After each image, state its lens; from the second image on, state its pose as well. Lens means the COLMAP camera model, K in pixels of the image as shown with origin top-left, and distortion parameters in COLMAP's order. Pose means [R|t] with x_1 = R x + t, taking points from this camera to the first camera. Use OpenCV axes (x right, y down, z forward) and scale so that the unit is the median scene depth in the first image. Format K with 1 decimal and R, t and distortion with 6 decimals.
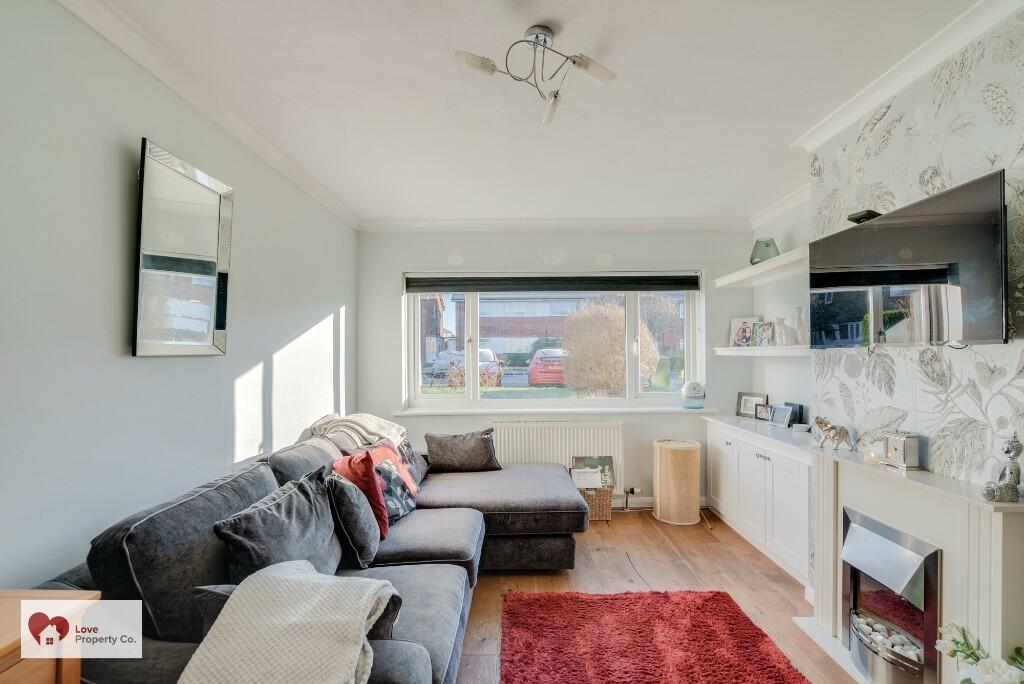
lens RADIAL K [[469.8, 0, 512.8], [0, 469.8, 356.9], [0, 0, 1]] dist [-0.000494, 0.003613]
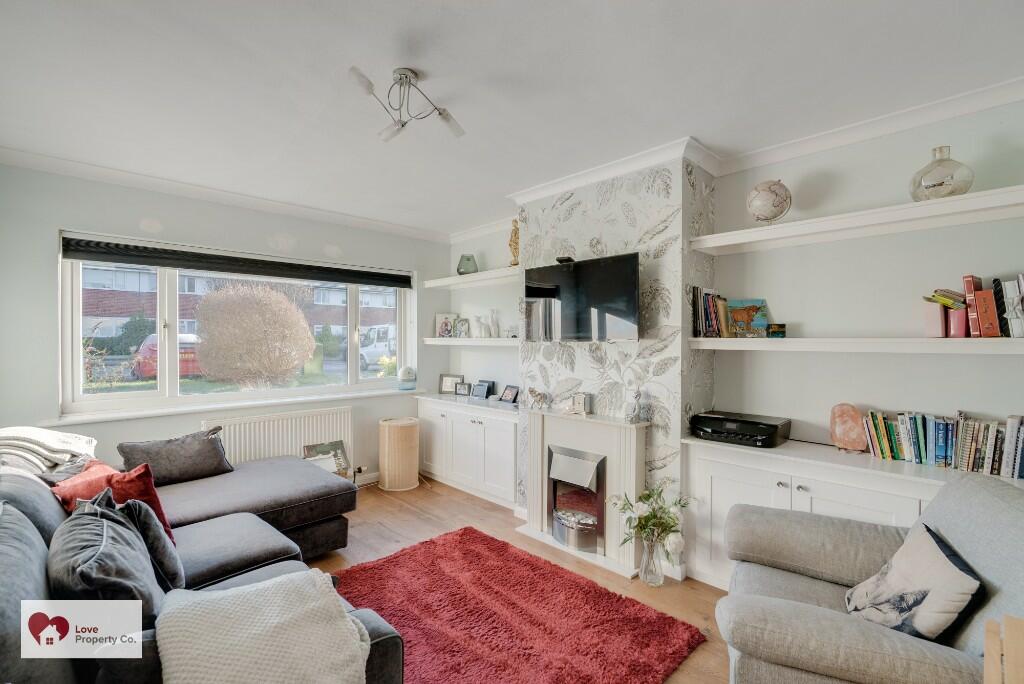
lens RADIAL K [[469.8, 0, 503.3], [0, 469.8, 344.3], [0, 0, 1]] dist [-0.000494, 0.003613]
pose [[0.728239, 0.001898, 0.685320, -0.340622], [-0.004306, 0.999989, 0.001807, -0.008873], [-0.685309, -0.004266, 0.728240, -0.014398]]
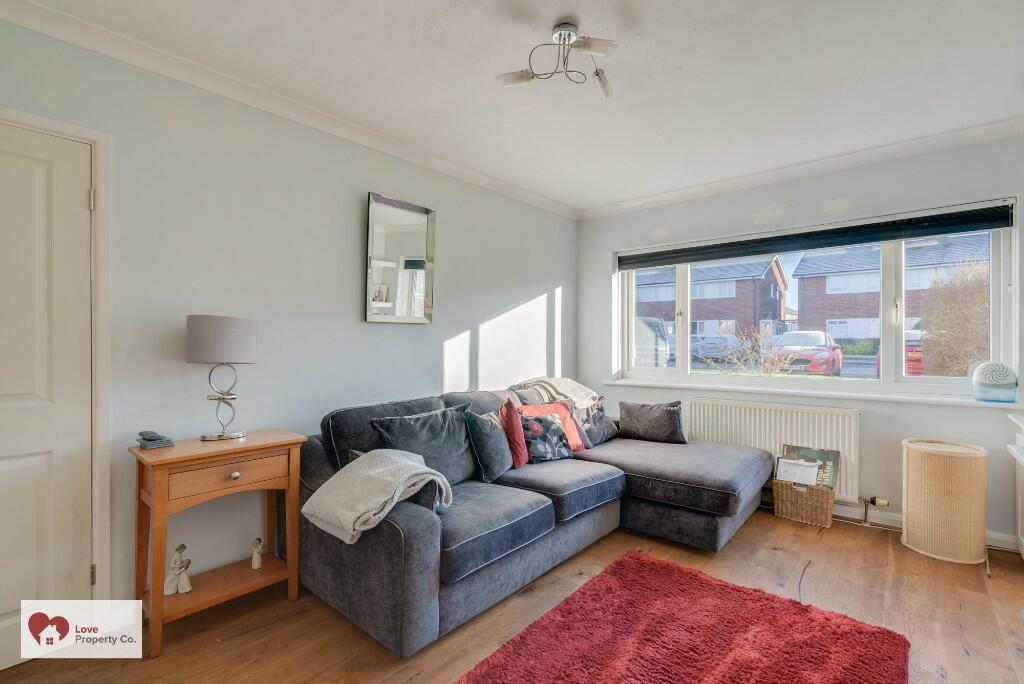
lens RADIAL K [[469.8, 0, 505.0], [0, 469.8, 342.3], [0, 0, 1]] dist [-0.000494, 0.003613]
pose [[0.757653, 0.007712, -0.652612, 0.413520], [-0.008586, 0.999961, 0.001848, 0.040027], [0.652602, 0.004203, 0.757690, 0.027090]]
